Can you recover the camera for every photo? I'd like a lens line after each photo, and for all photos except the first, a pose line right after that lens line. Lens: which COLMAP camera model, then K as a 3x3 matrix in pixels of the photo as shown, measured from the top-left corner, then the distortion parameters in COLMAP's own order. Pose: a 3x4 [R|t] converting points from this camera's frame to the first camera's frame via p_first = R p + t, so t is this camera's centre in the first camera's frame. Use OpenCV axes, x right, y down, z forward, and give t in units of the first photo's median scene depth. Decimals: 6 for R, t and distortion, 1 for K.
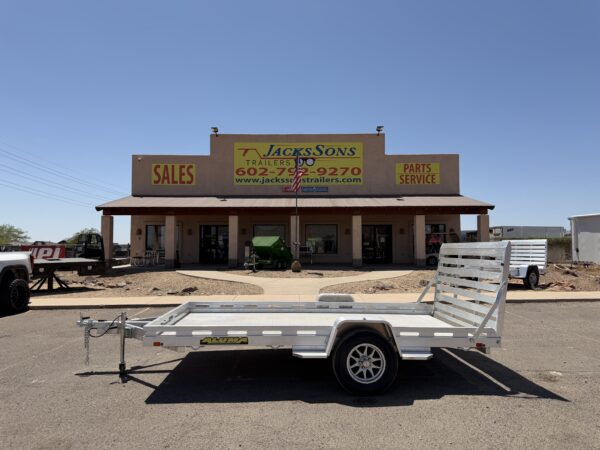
lens RADIAL K [[419.0, 0, 298.6], [0, 419.0, 225.7], [0, 0, 1]] dist [0.092147, -0.131481]
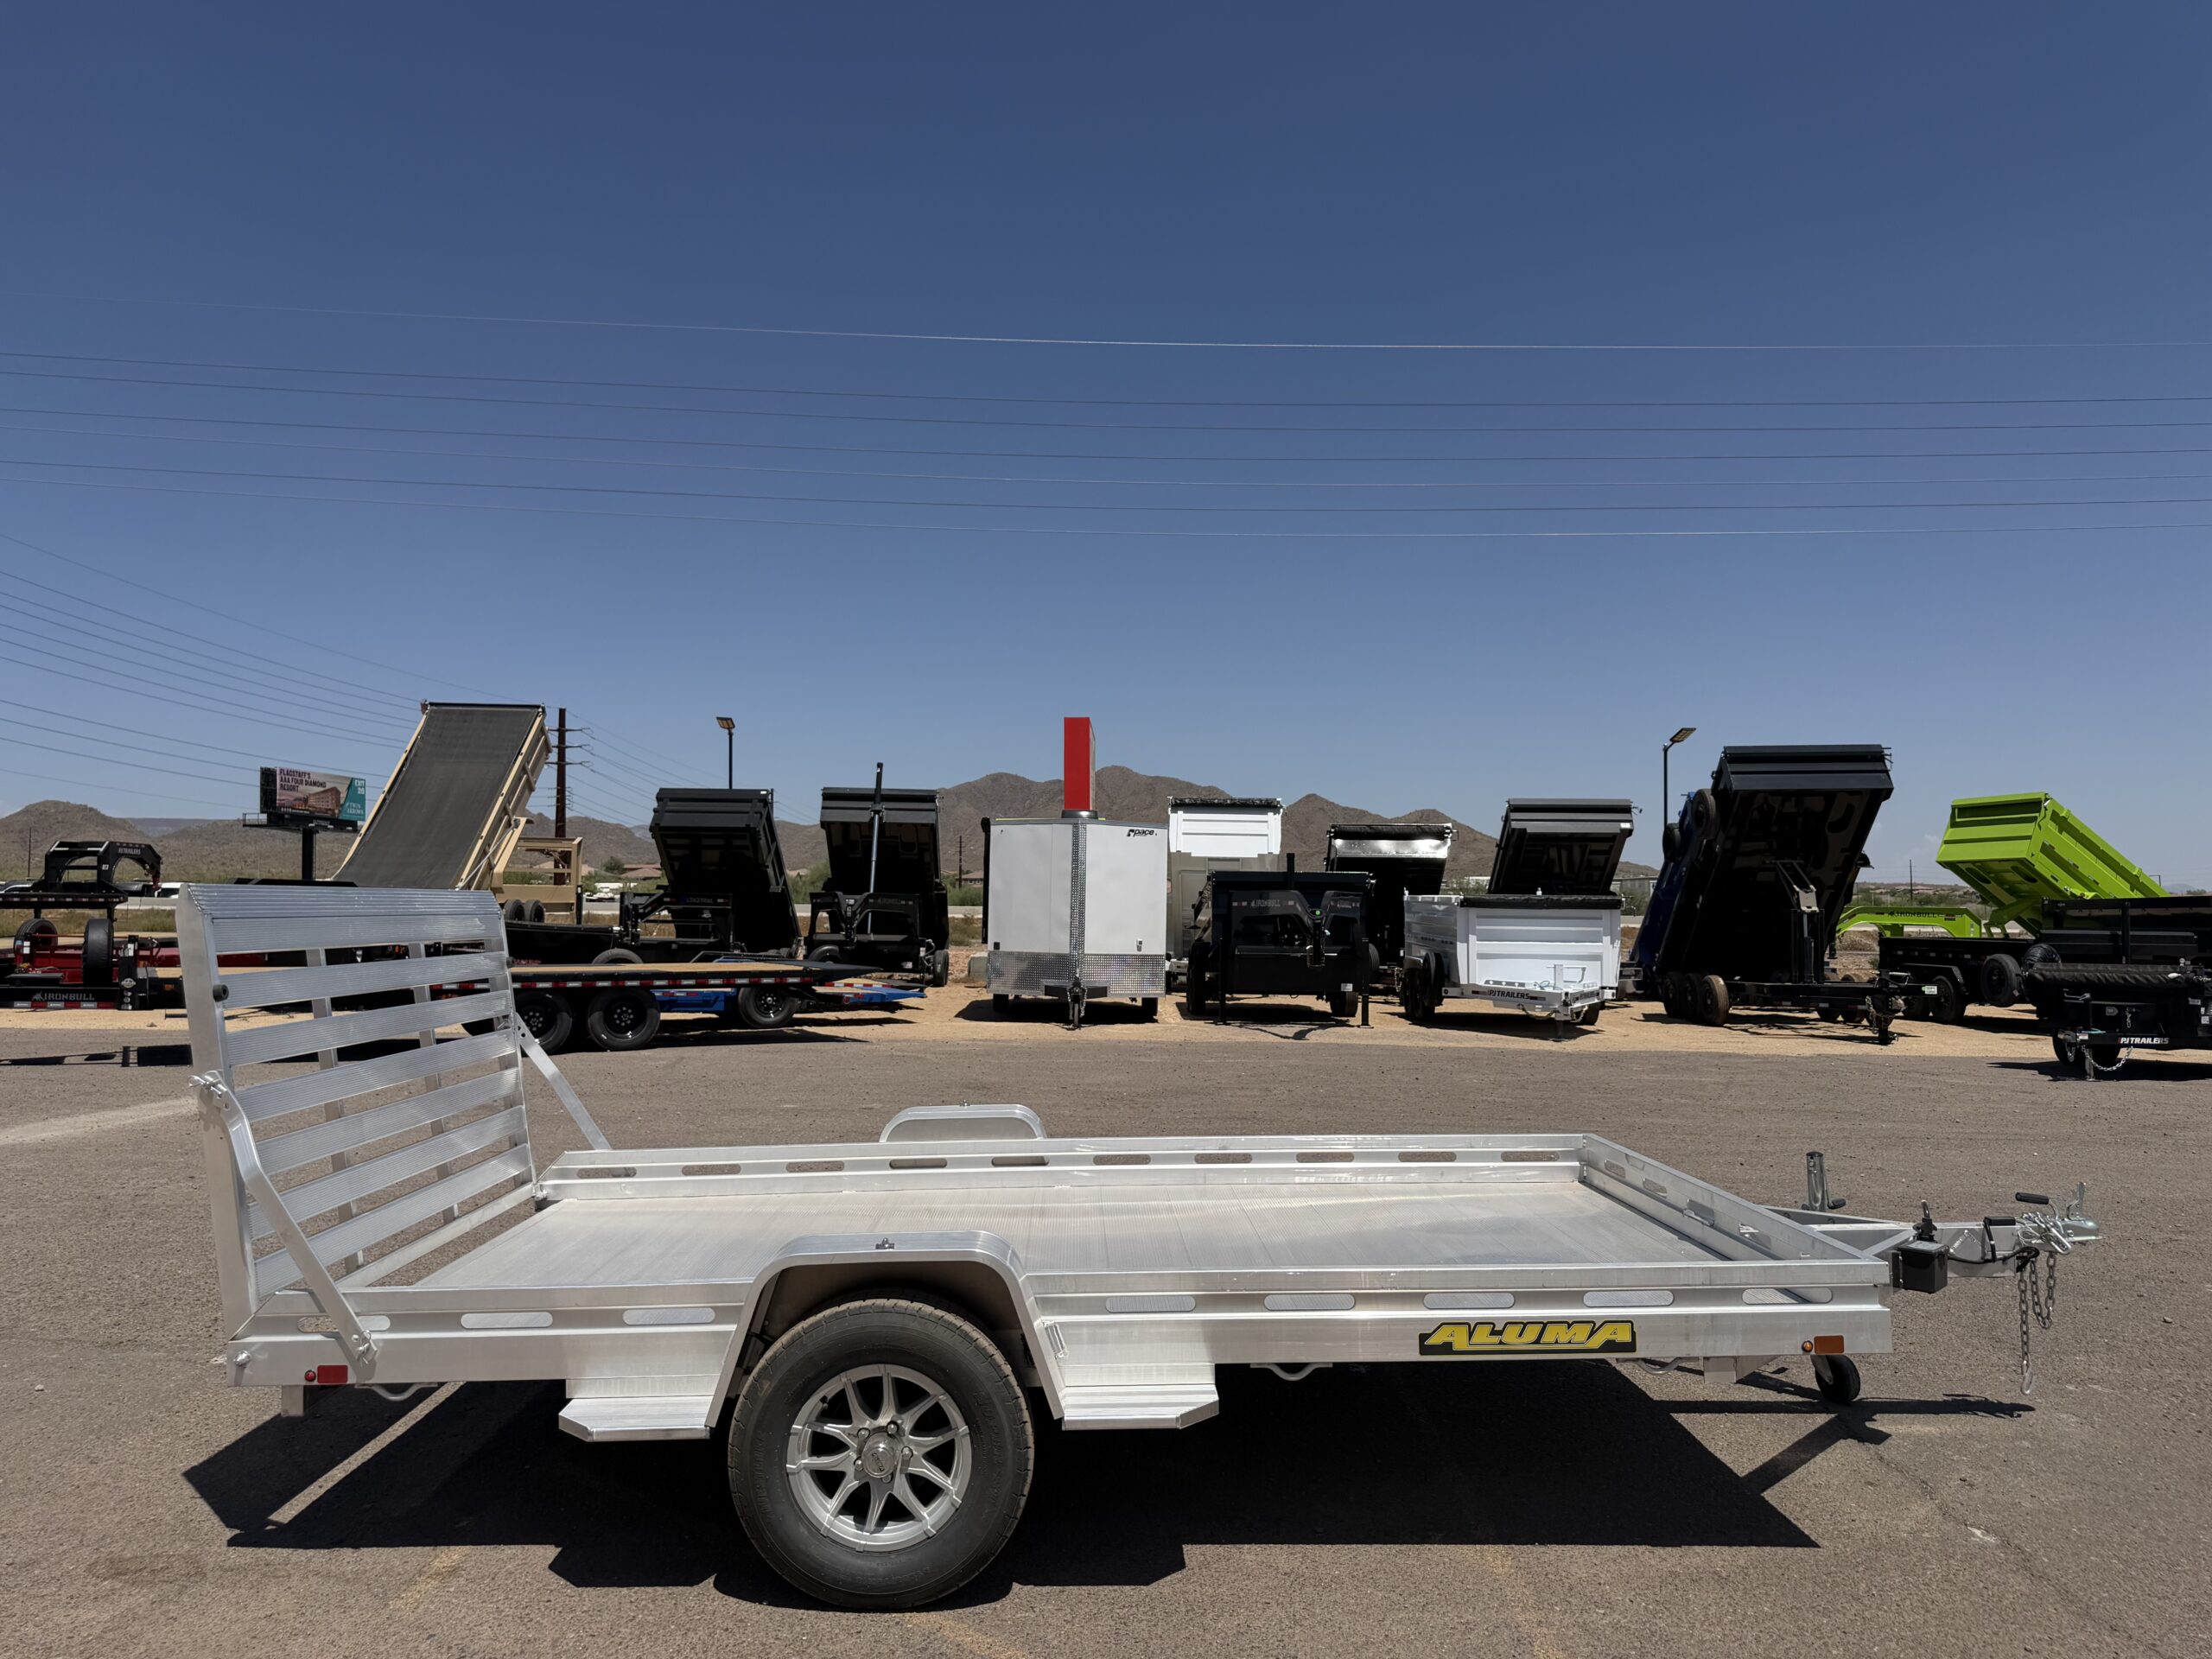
lens RADIAL K [[1547.3, 0, 1098.8], [0, 1547.3, 839.6], [0, 0, 1]] dist [0.079538, -0.096892]
pose [[-0.999719, 0.004485, 0.023273, 0.001413], [0.002205, 0.995272, -0.097102, 0.023221], [-0.023598, -0.097023, -0.995002, 0.446257]]
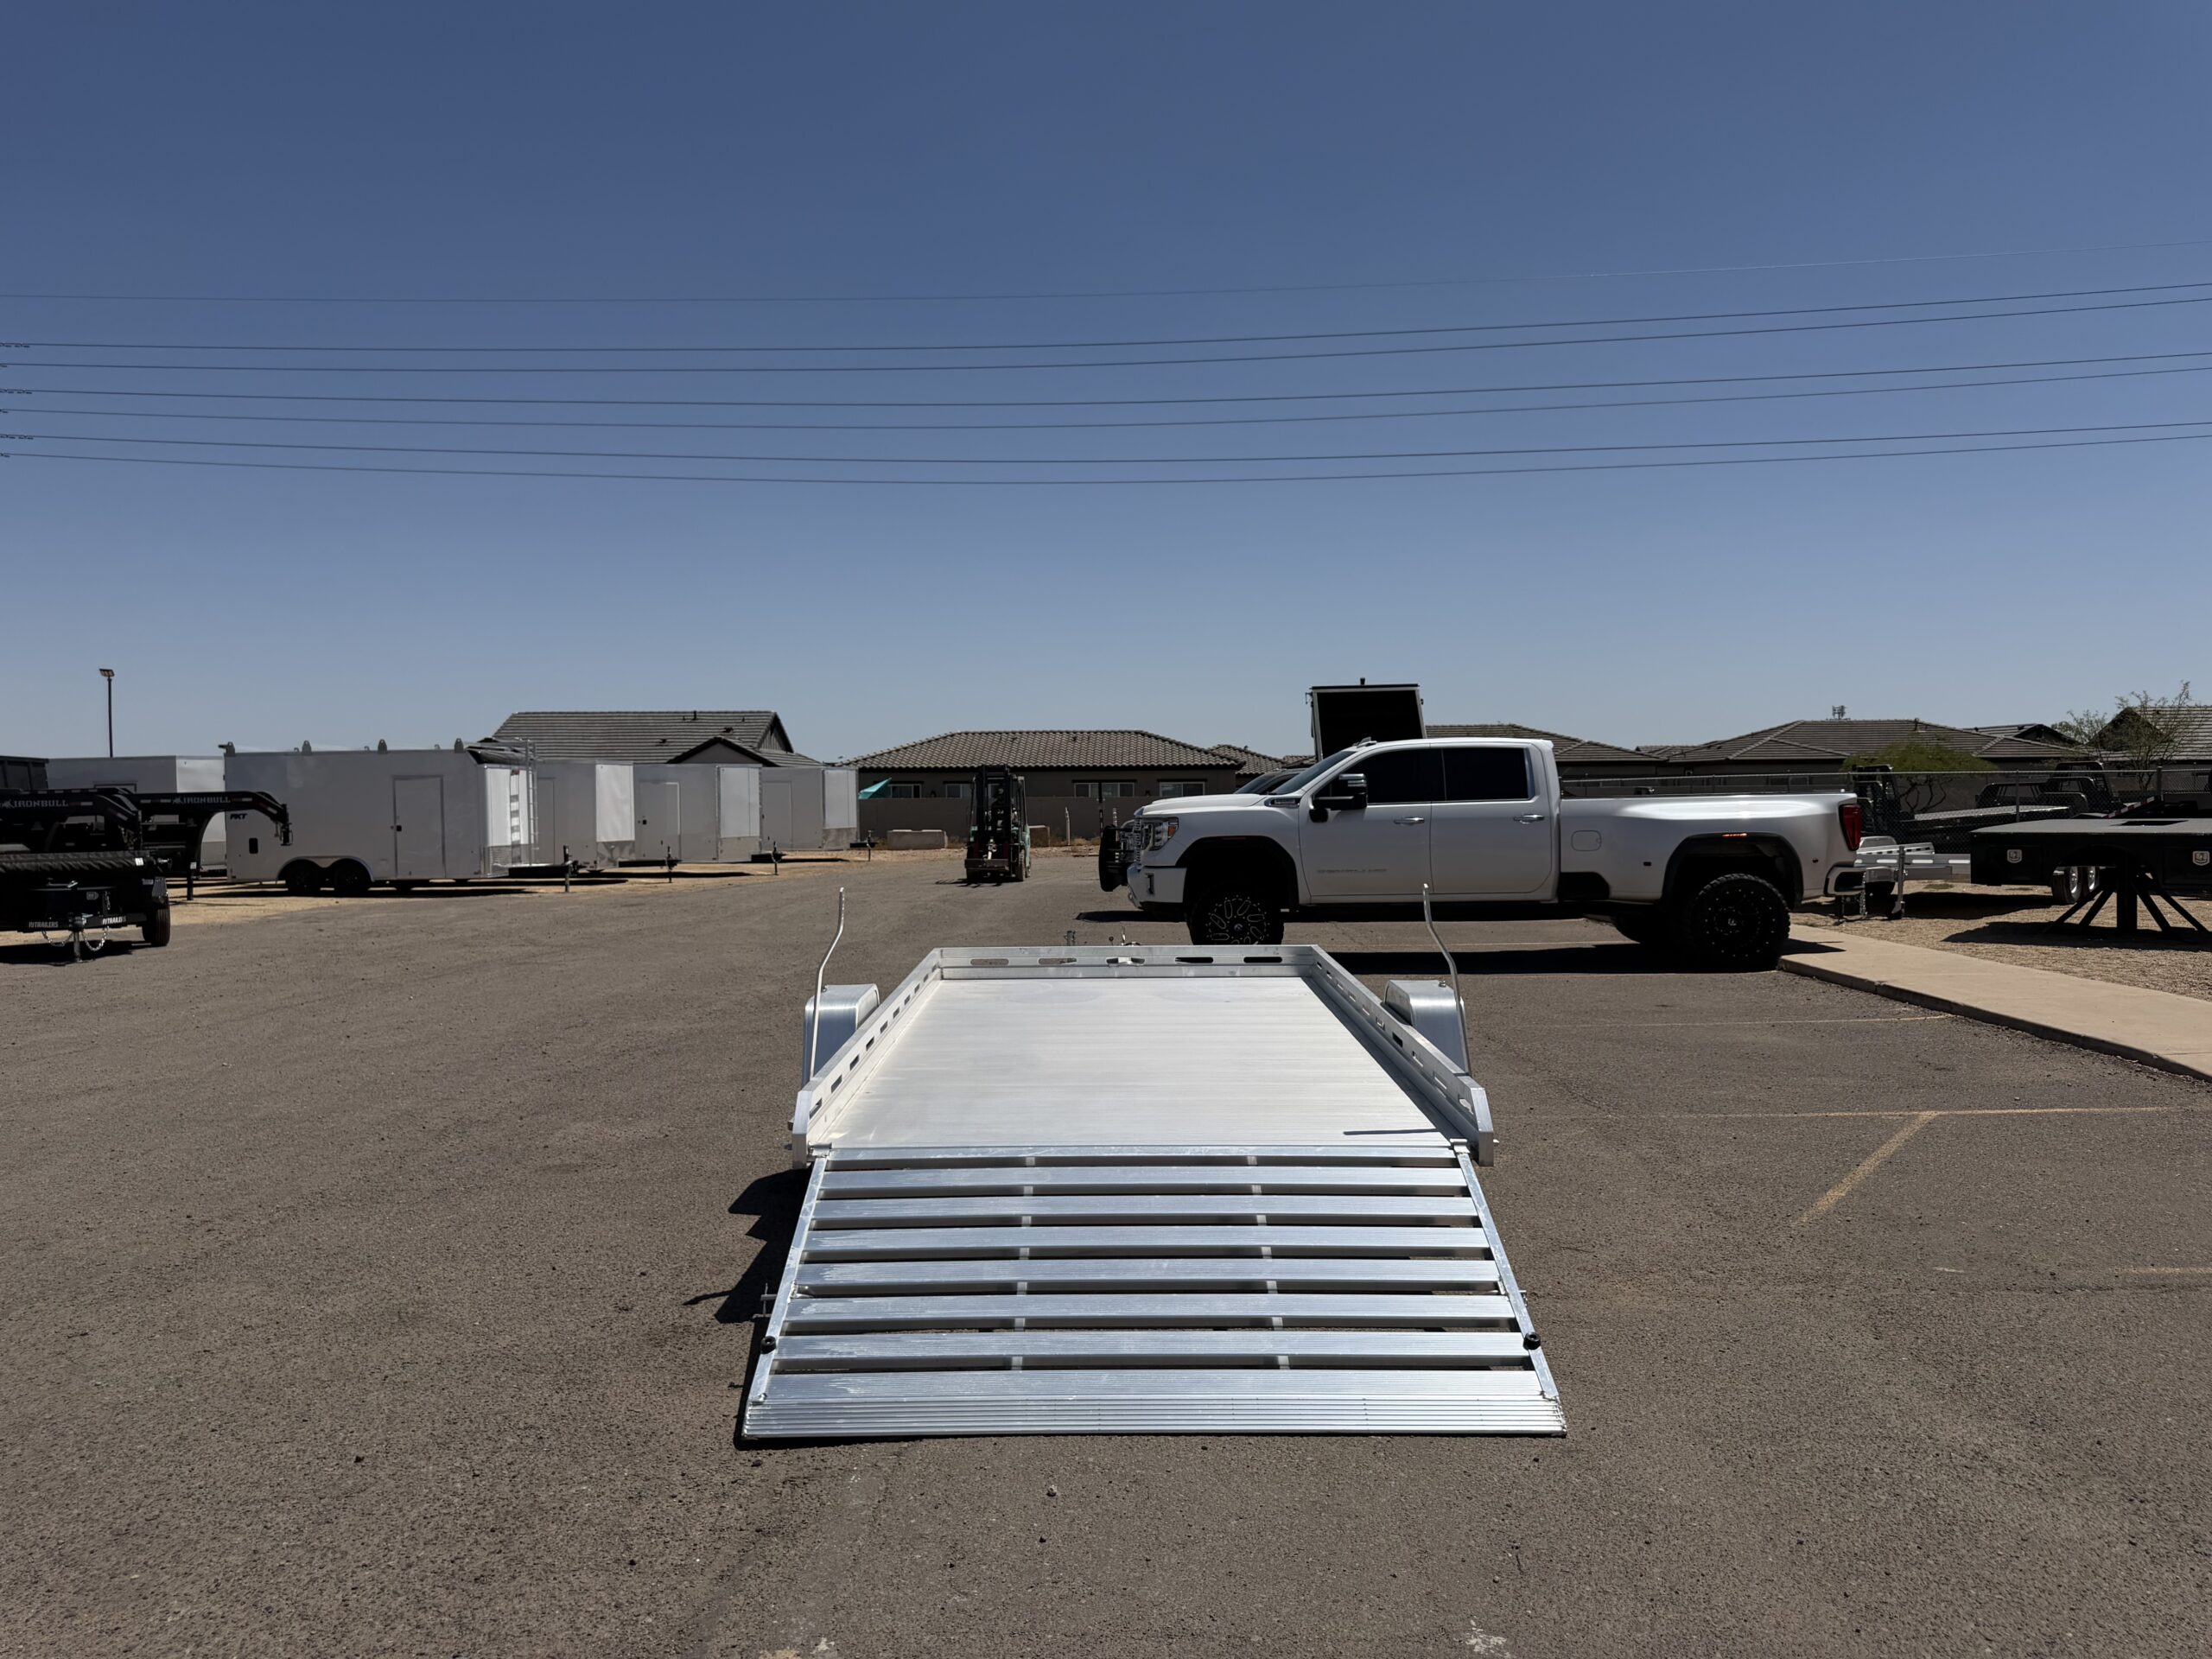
lens RADIAL K [[1547.8, 0, 1099.2], [0, 1547.8, 833.7], [0, 0, 1]] dist [0.095390, -0.136432]
pose [[-0.043559, 0.033143, -0.998501, 0.289827], [0.062202, 0.997601, 0.030400, 0.010025], [0.997113, -0.060784, -0.045516, 0.250026]]
